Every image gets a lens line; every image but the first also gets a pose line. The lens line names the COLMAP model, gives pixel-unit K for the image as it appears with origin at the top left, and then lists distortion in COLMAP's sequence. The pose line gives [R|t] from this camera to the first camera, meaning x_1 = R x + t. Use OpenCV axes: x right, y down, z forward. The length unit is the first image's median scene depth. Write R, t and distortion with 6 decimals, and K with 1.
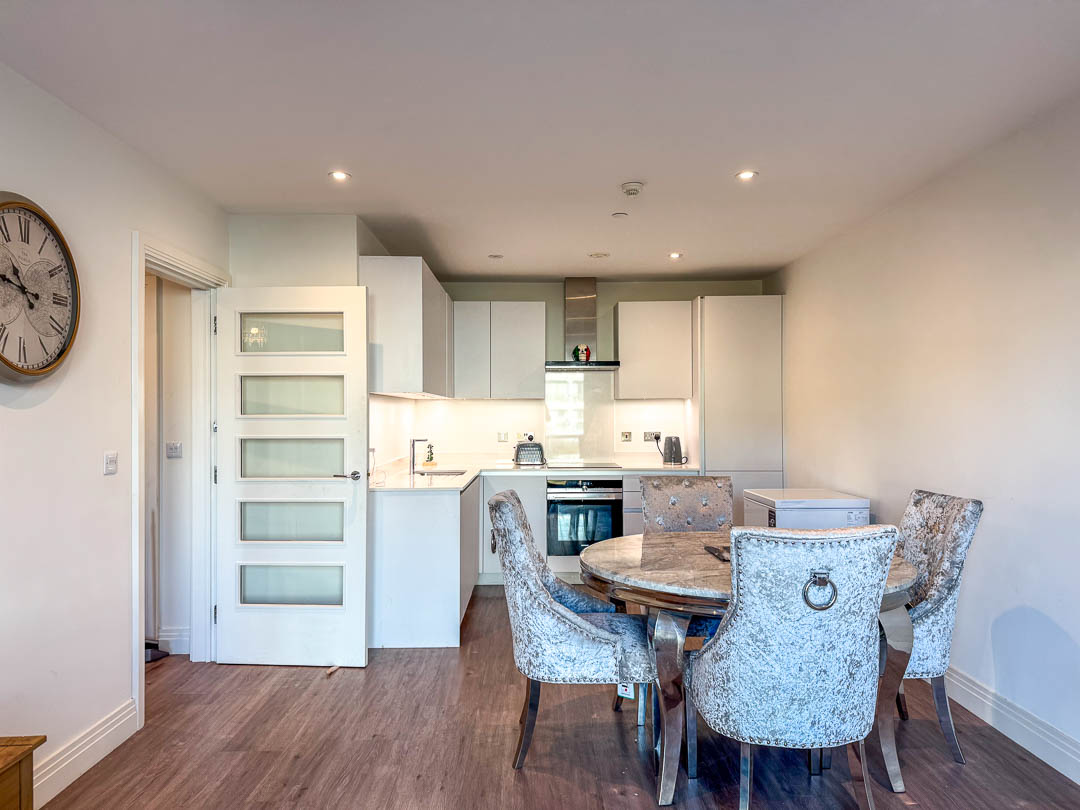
lens RADIAL K [[756.8, 0, 526.9], [0, 756.8, 412.1], [0, 0, 1]] dist [0.115869, -0.165822]
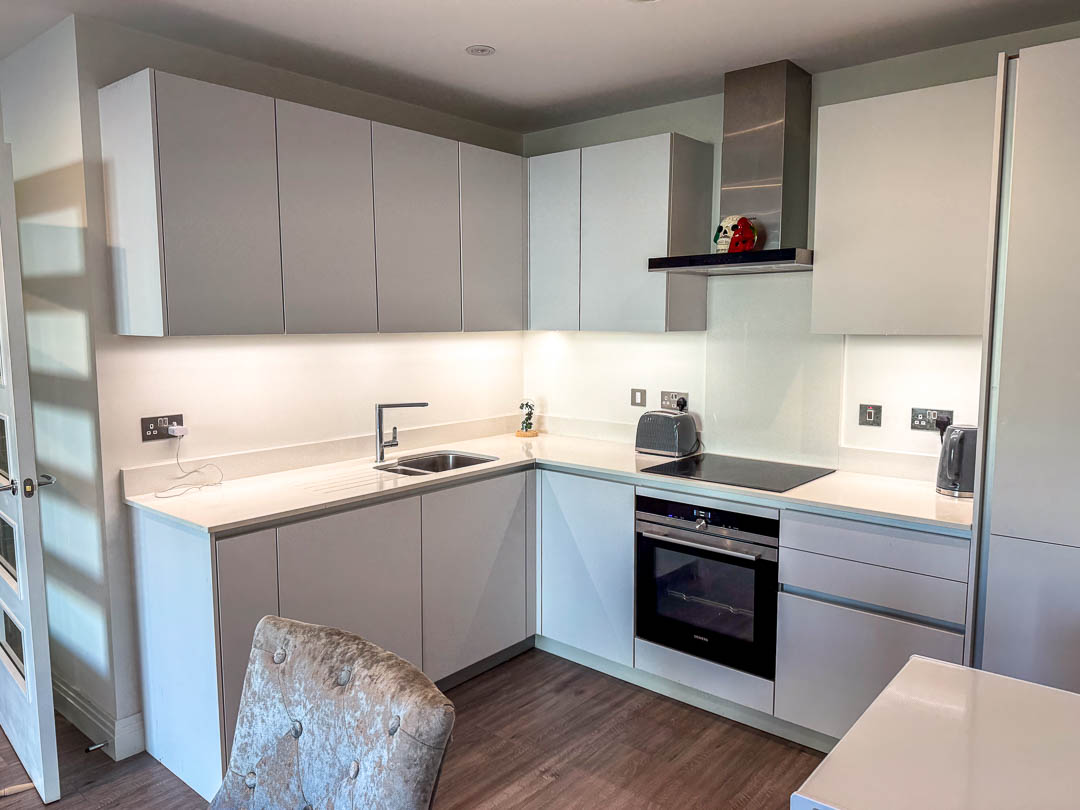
lens RADIAL K [[770.5, 0, 540.0], [0, 770.5, 405.0], [0, 0, 1]] dist [0.112349, -0.183831]
pose [[0.758549, 0.074615, -0.647330, 0.306271], [0.003388, 0.992957, 0.118424, -0.031951], [0.651607, -0.092024, 0.752954, 0.562055]]
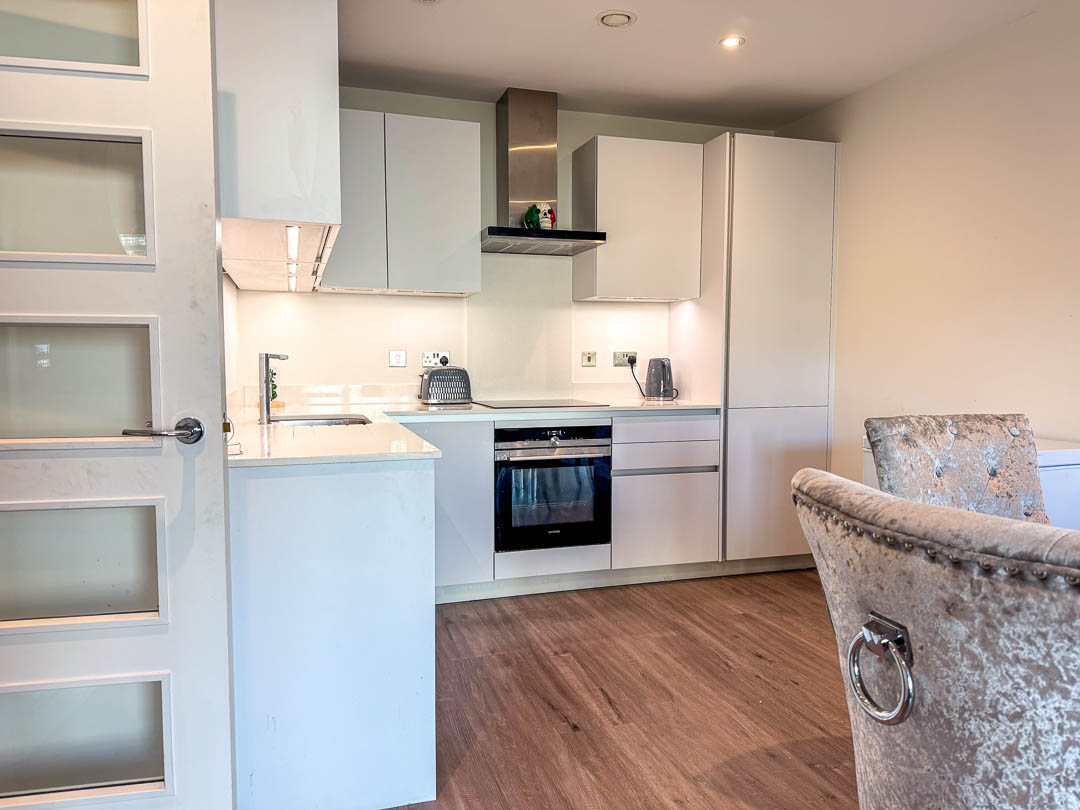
lens RADIAL K [[756.8, 0, 526.9], [0, 756.8, 412.1], [0, 0, 1]] dist [0.115869, -0.165822]
pose [[0.954071, -0.017198, 0.299087, -0.124843], [-0.004831, 0.997338, 0.072758, 0.033079], [-0.299542, -0.070861, 0.951448, 0.421903]]
